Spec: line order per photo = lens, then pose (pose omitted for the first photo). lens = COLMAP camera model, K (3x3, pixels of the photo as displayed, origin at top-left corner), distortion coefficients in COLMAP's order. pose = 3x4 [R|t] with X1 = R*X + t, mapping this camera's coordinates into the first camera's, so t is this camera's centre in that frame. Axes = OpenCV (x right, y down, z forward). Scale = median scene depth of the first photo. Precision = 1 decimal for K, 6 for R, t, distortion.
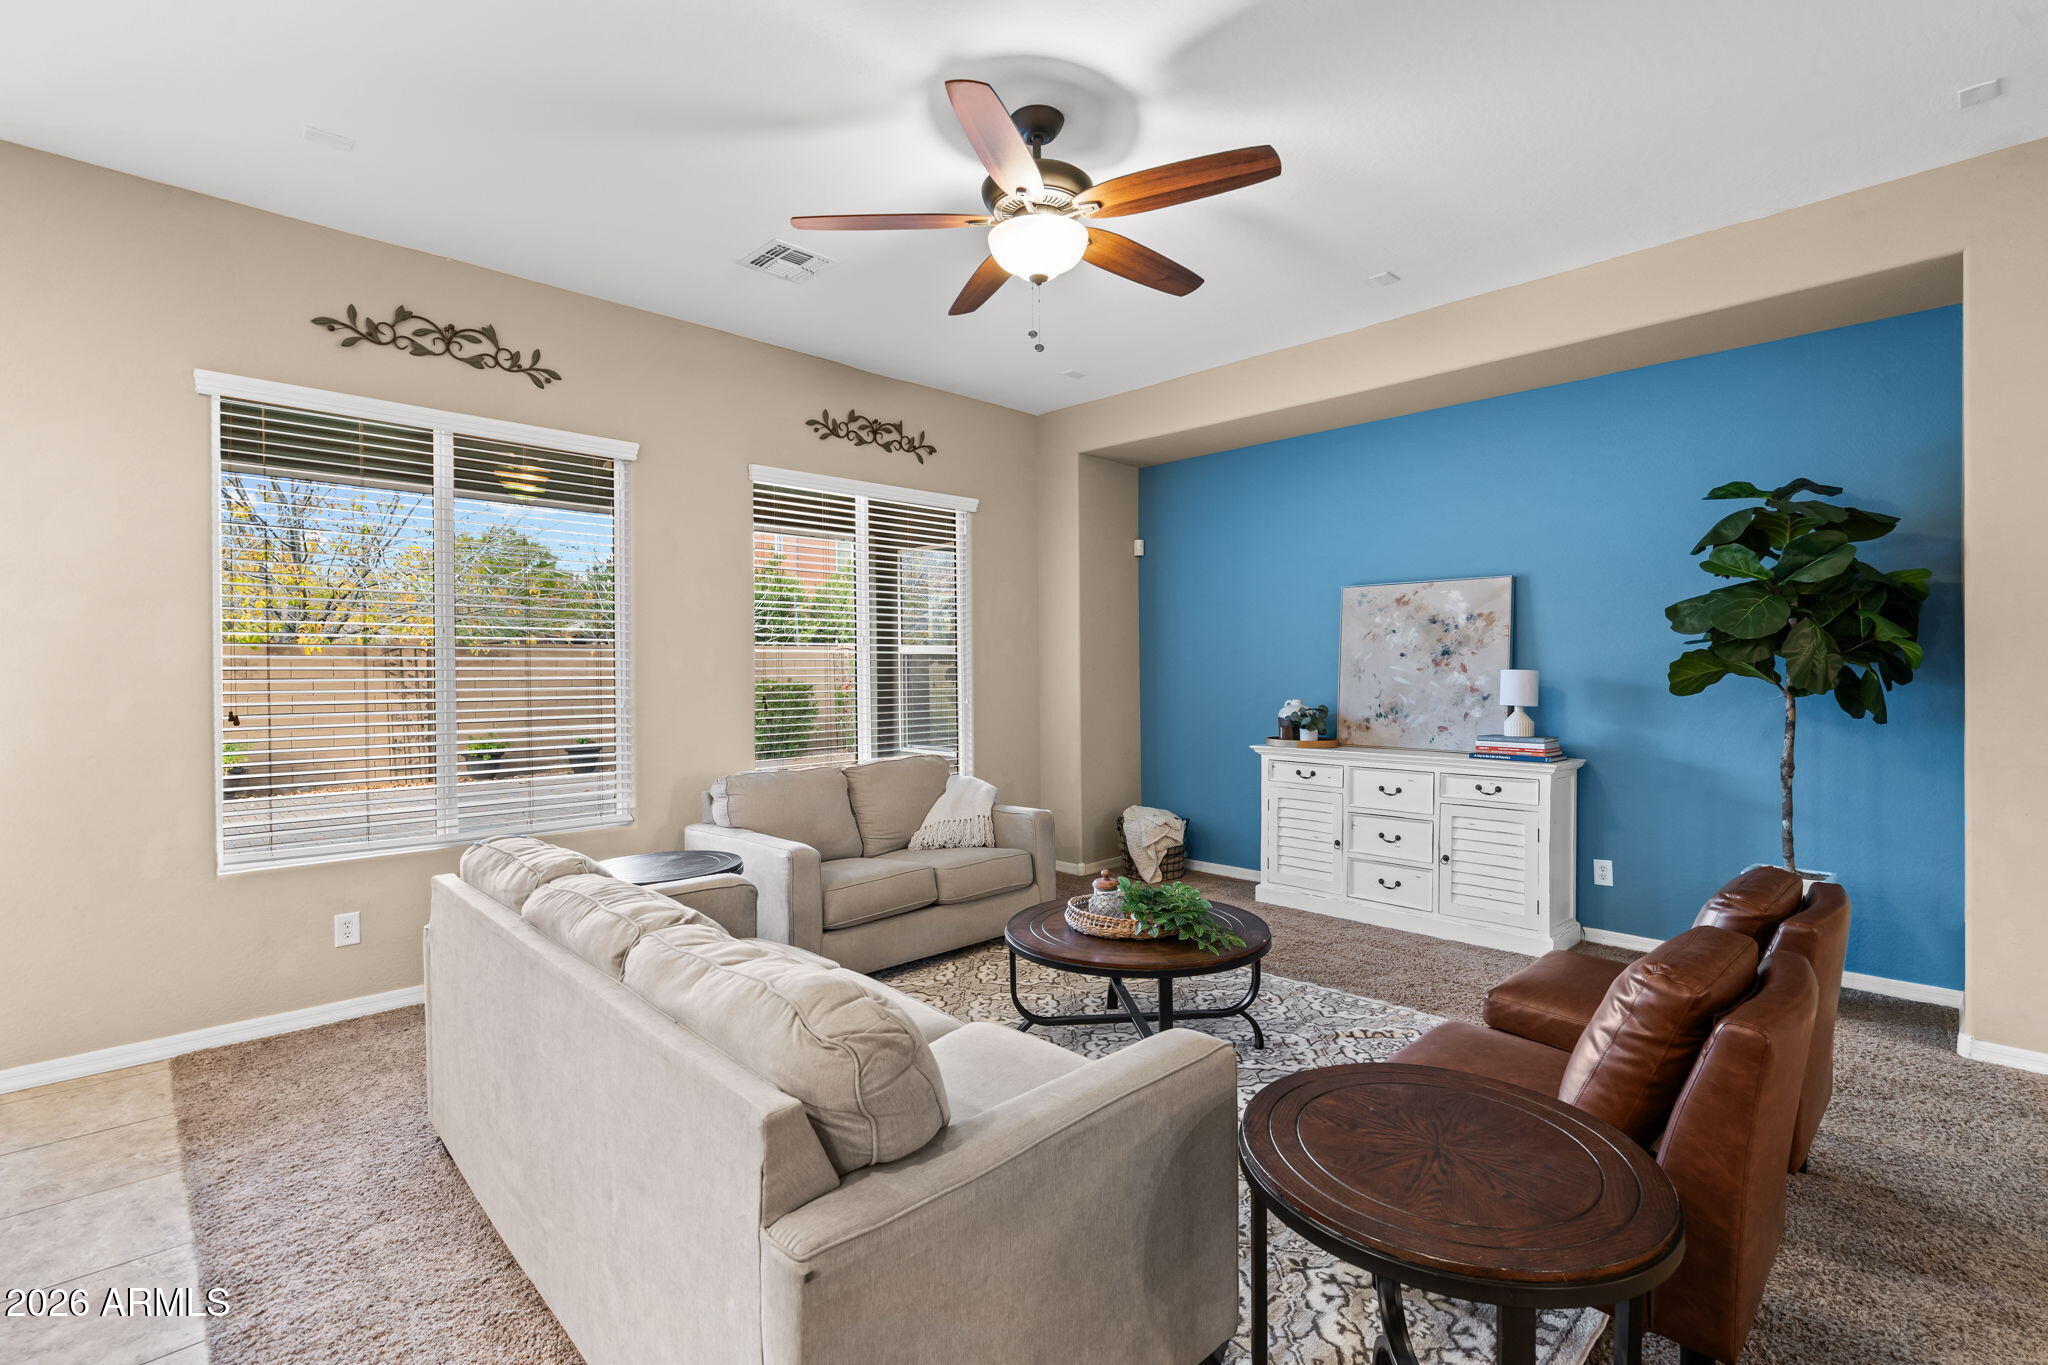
lens RADIAL K [[929.0, 0, 1019.2], [0, 929.0, 677.4], [0, 0, 1]] dist [-0.005359, 0.001504]
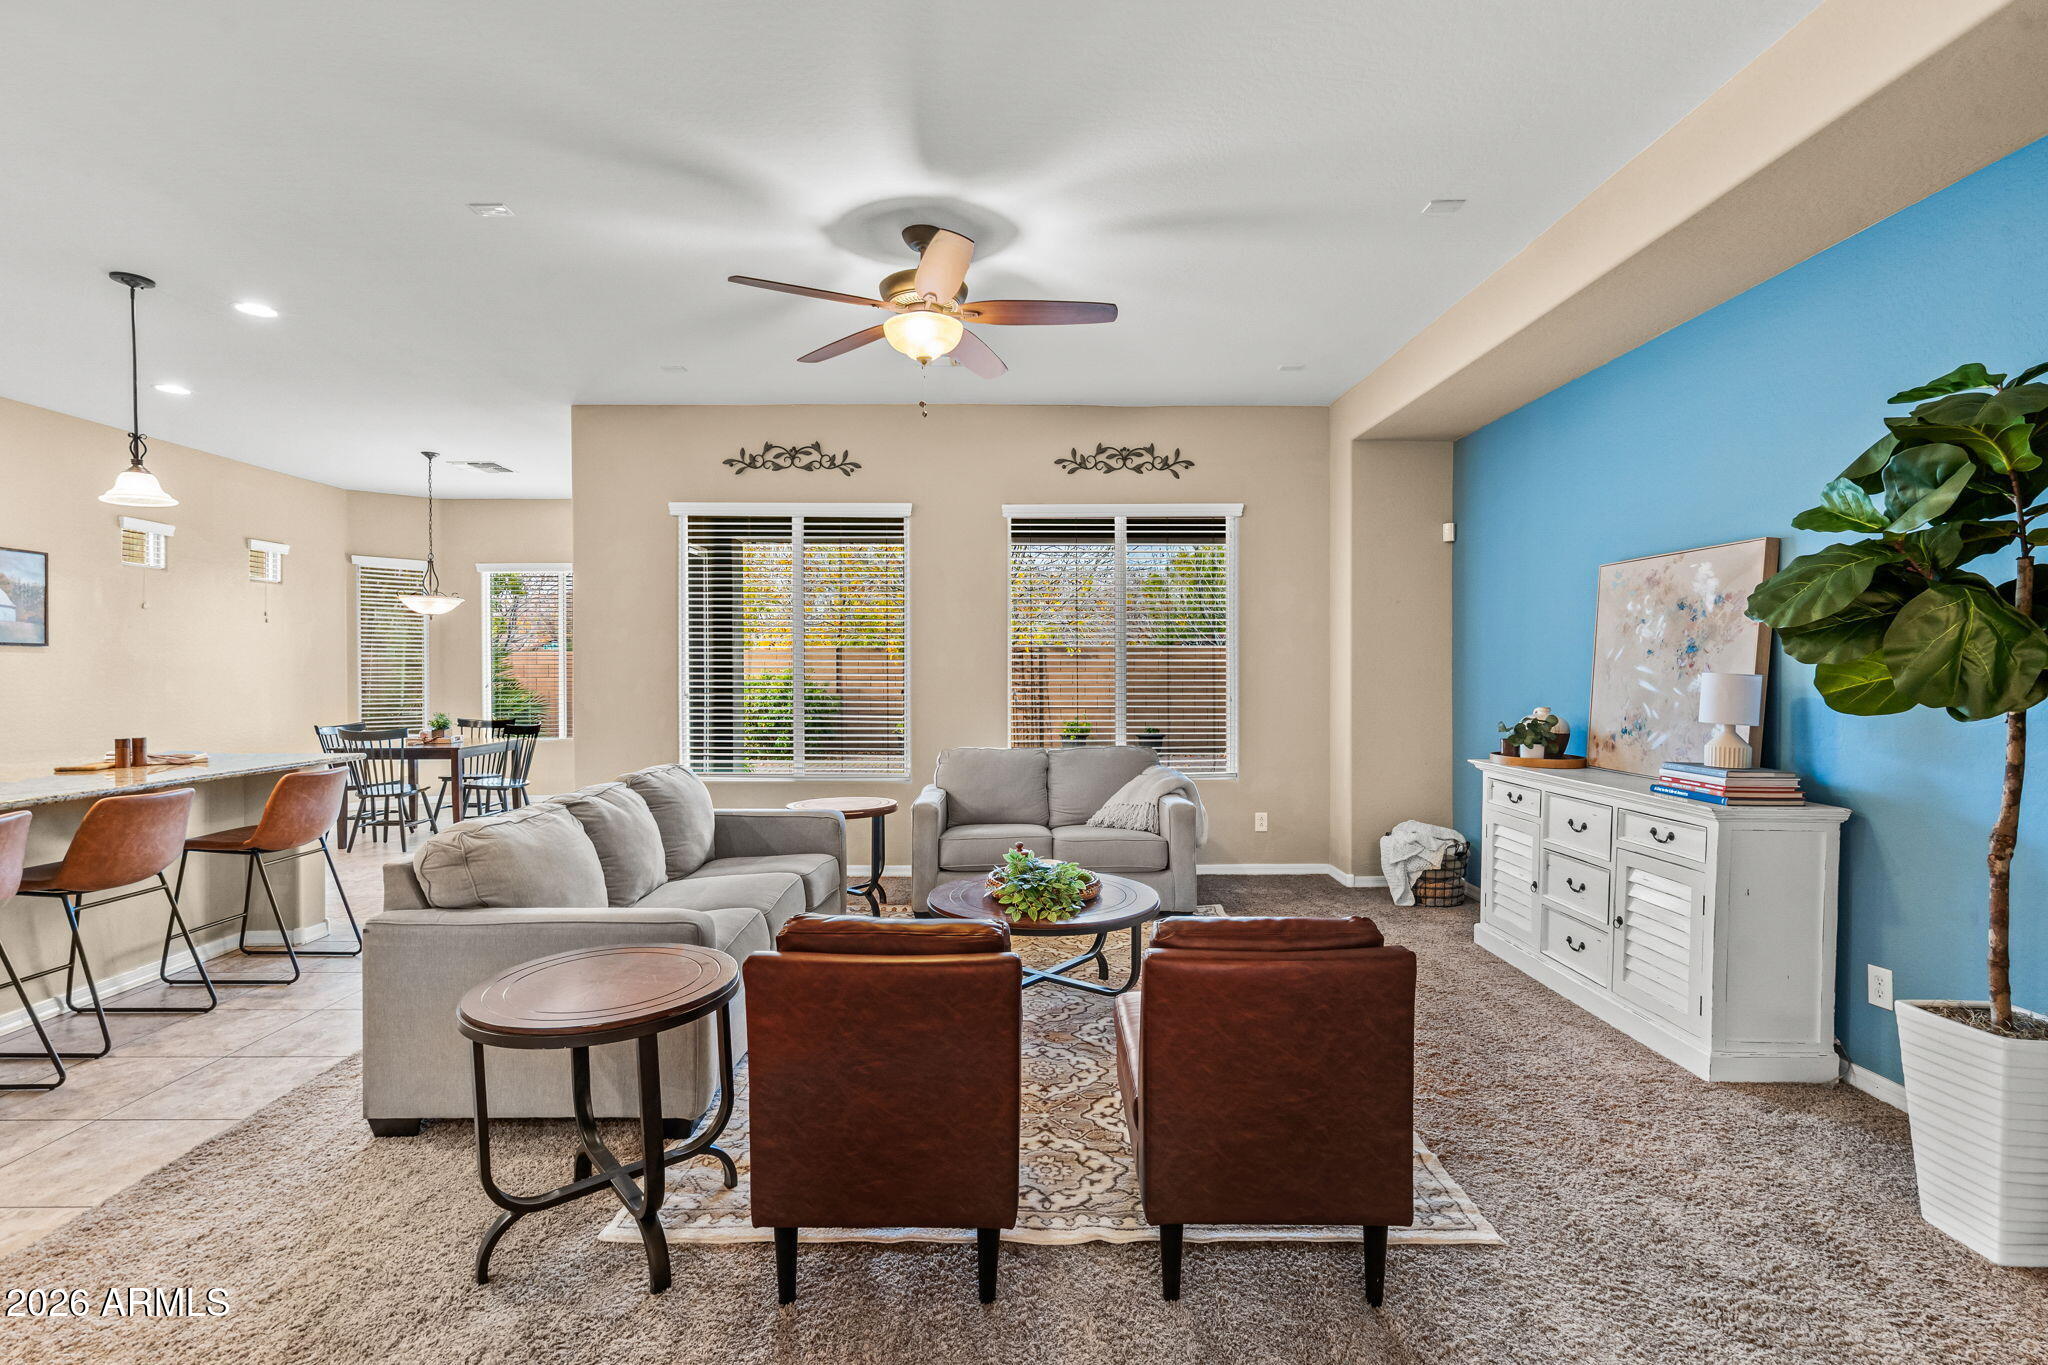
lens RADIAL K [[929.0, 0, 1019.2], [0, 929.0, 677.4], [0, 0, 1]] dist [-0.005359, 0.001504]
pose [[0.720737, 0.011018, -0.693121, 0.645210], [-0.009671, 0.999936, 0.005838, -0.003750], [0.693141, 0.002495, 0.720797, 0.116696]]
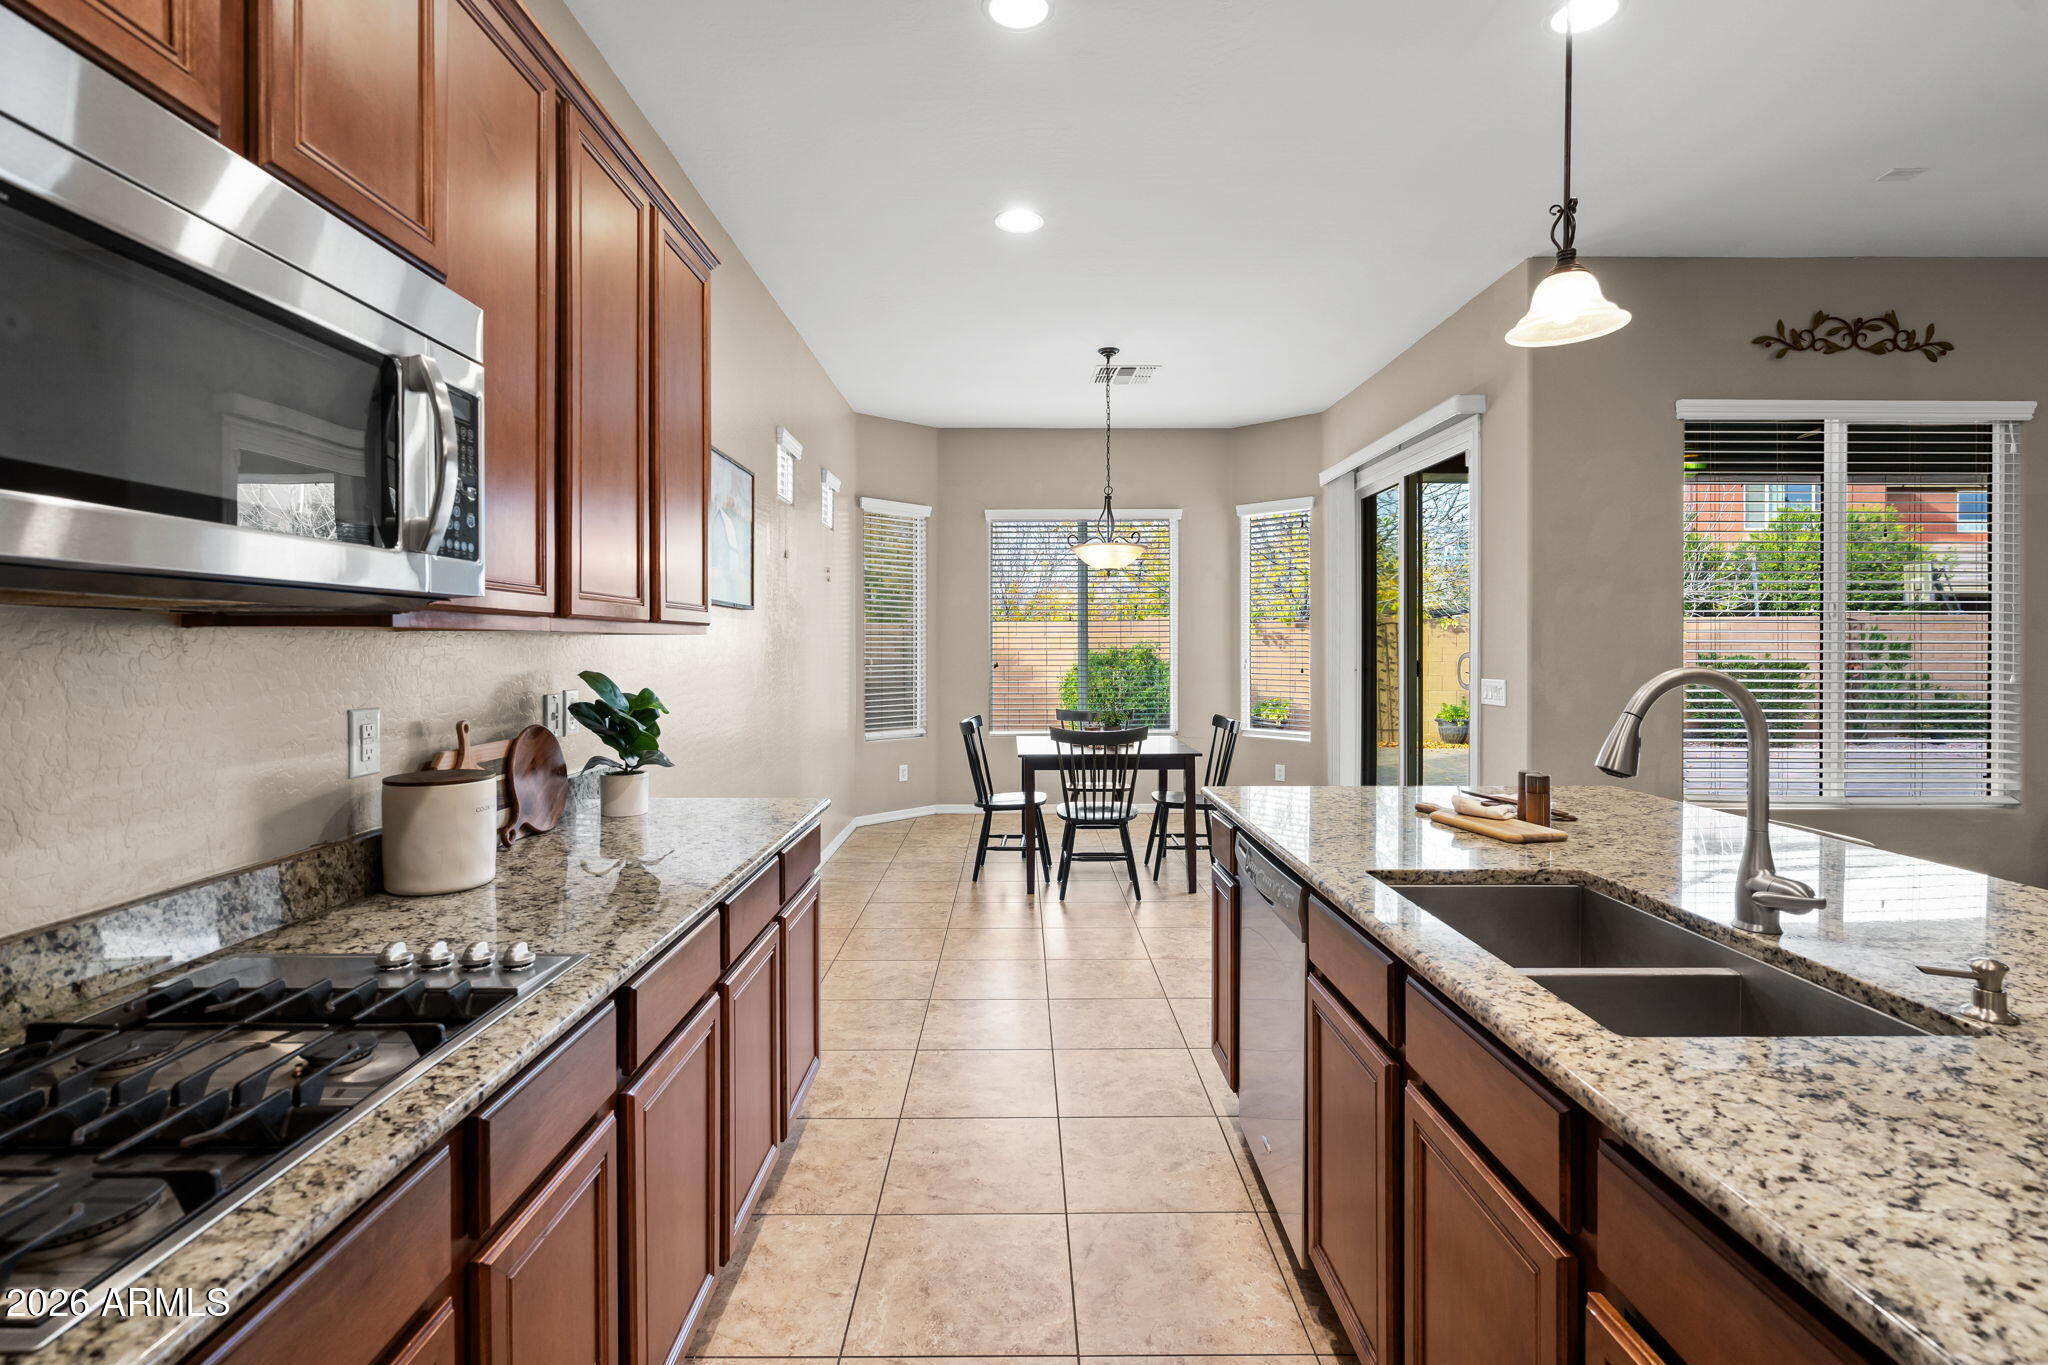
lens RADIAL K [[943.7, 0, 1024.4], [0, 943.7, 647.3], [0, 0, 1]] dist [0.000034, 0.001014]
pose [[0.722098, 0.007943, -0.691745, -0.474179], [-0.010935, 0.999940, 0.000067, 0.007188], [0.691705, 0.007516, 0.722141, -0.384062]]
